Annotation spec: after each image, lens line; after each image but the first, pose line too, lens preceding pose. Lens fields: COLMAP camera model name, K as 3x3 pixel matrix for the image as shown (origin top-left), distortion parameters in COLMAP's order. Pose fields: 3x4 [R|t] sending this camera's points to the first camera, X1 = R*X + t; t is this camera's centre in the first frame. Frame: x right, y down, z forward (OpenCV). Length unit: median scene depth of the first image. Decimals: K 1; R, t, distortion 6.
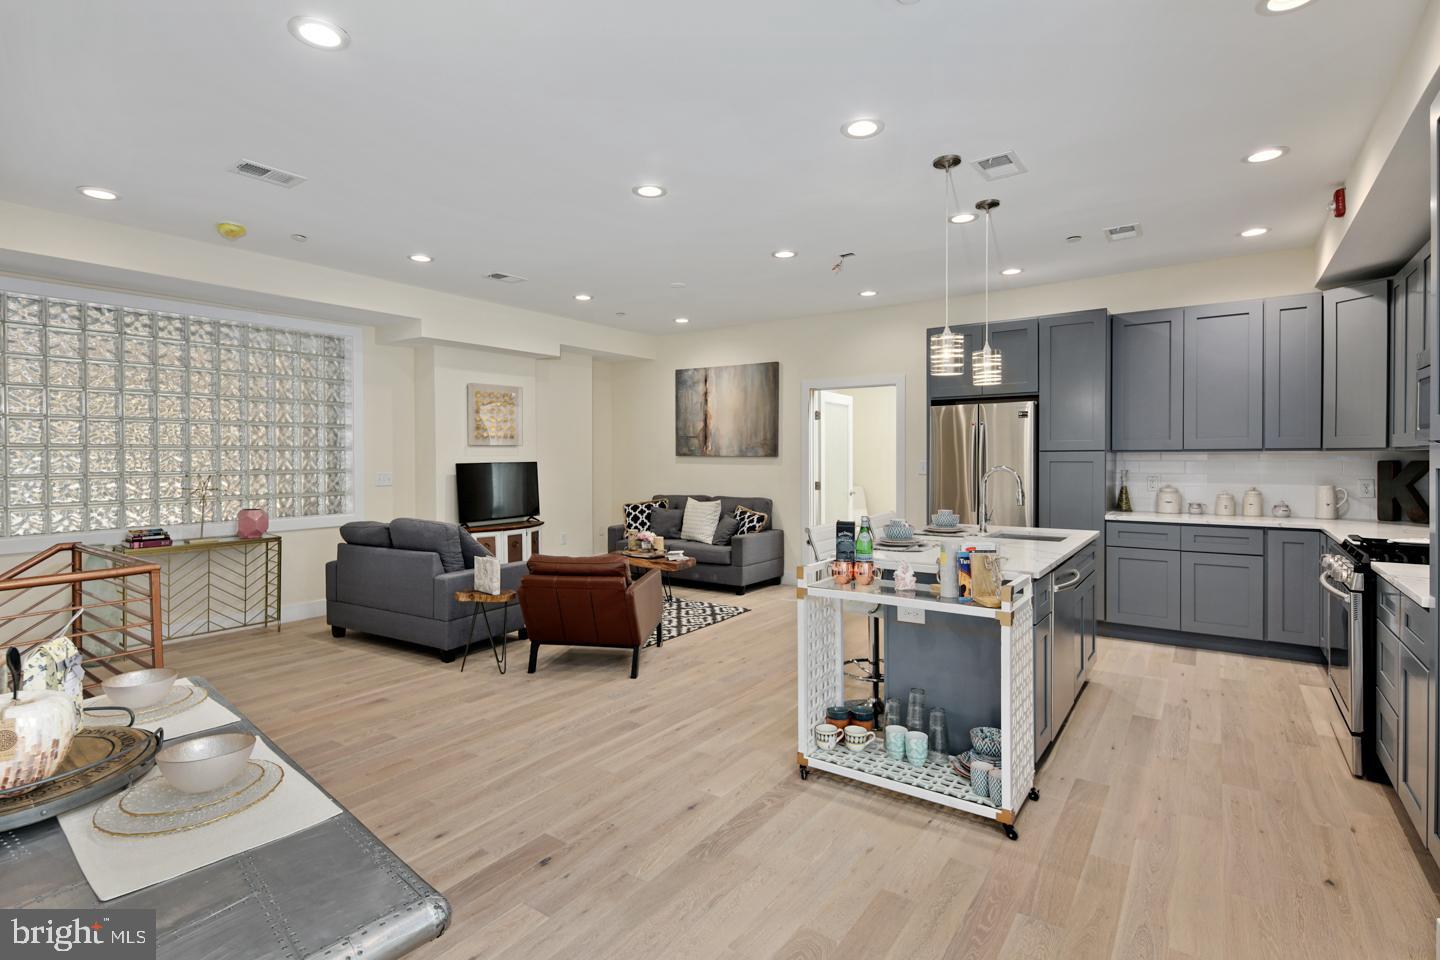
lens RADIAL K [[706.6, 0, 700.6], [0, 706.6, 466.3], [0, 0, 1]] dist [0.003481, -0.000601]
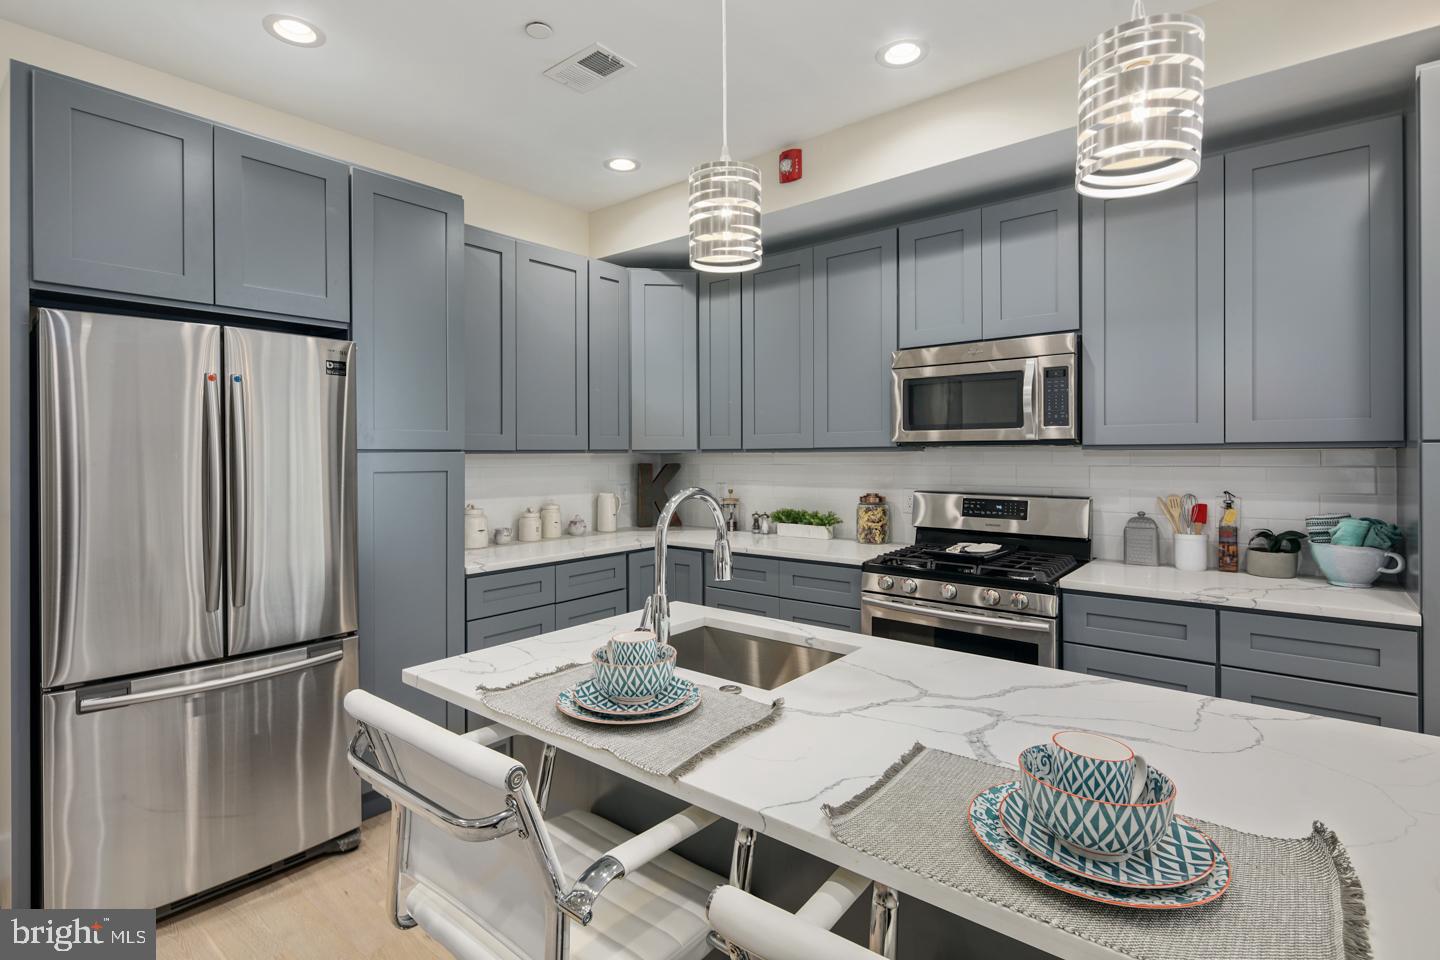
lens RADIAL K [[699.2, 0, 705.4], [0, 699.2, 454.8], [0, 0, 1]] dist [0.001164, 0.000122]
pose [[0.071327, 0.003887, 0.997445, 0.035431], [0.019087, 0.999804, -0.005261, -0.013091], [-0.997270, 0.019414, 0.071239, 0.822865]]
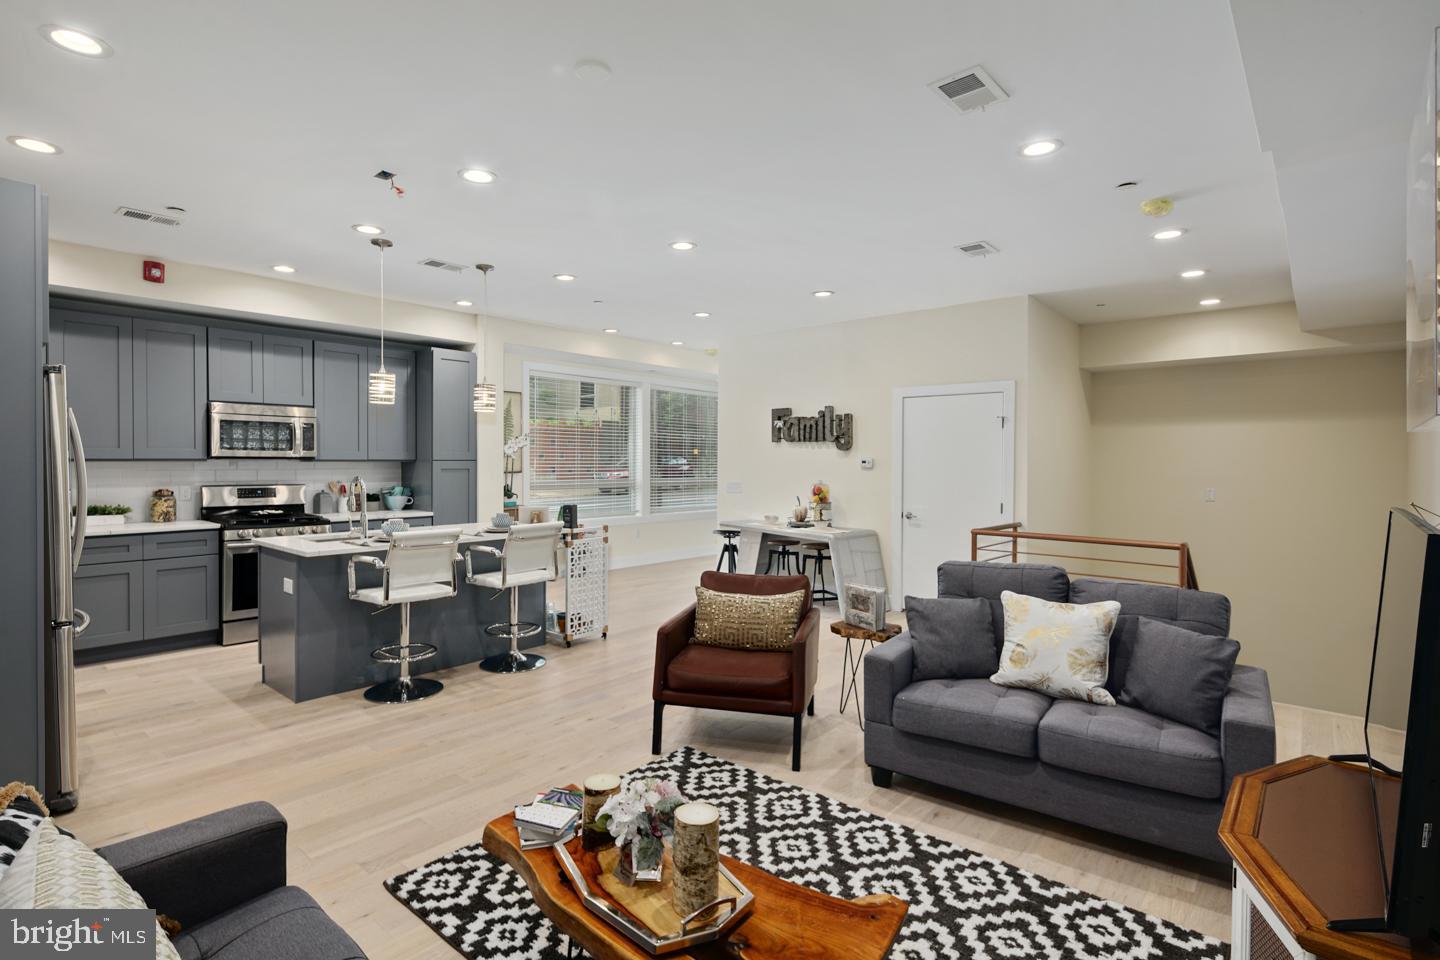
lens RADIAL K [[696.1, 0, 703.9], [0, 696.1, 469.0], [0, 0, 1]] dist [0.000620, -0.000724]
pose [[-0.996708, -0.001406, 0.081060, -0.162868], [0.000788, 0.999635, 0.027023, -0.034448], [-0.081068, 0.026998, -0.996343, 1.733426]]
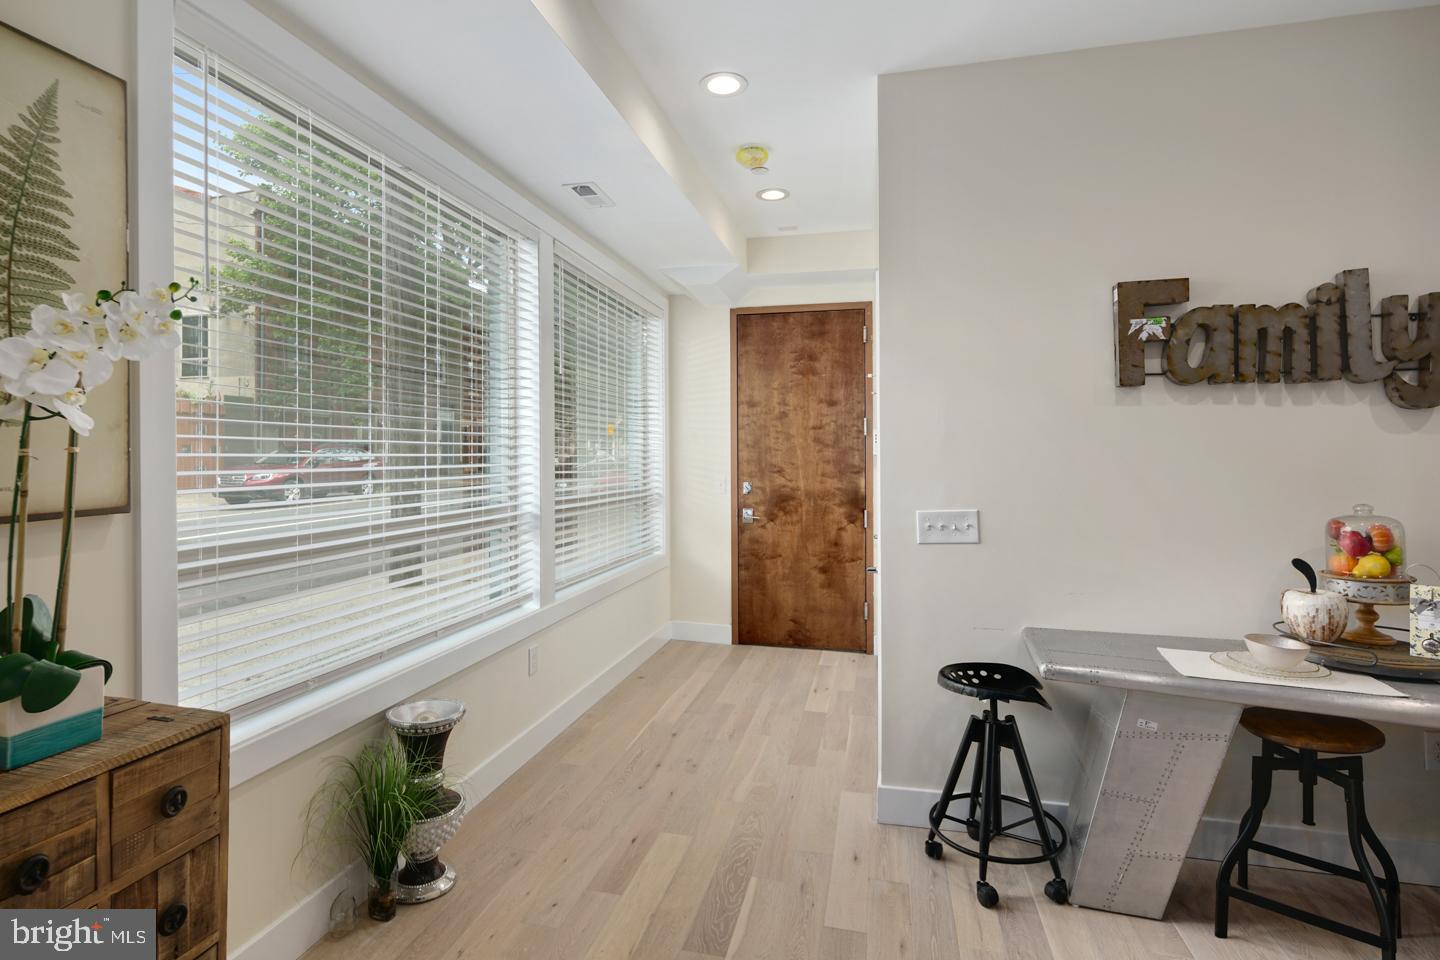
lens RADIAL K [[725.7, 0, 713.1], [0, 725.7, 452.5], [0, 0, 1]] dist [0.000318, -0.000495]
pose [[-0.923801, 0.007003, -0.382810, 0.283521], [0.002015, 0.999908, 0.013427, -0.011628], [0.382869, 0.011633, -0.923729, 0.525167]]
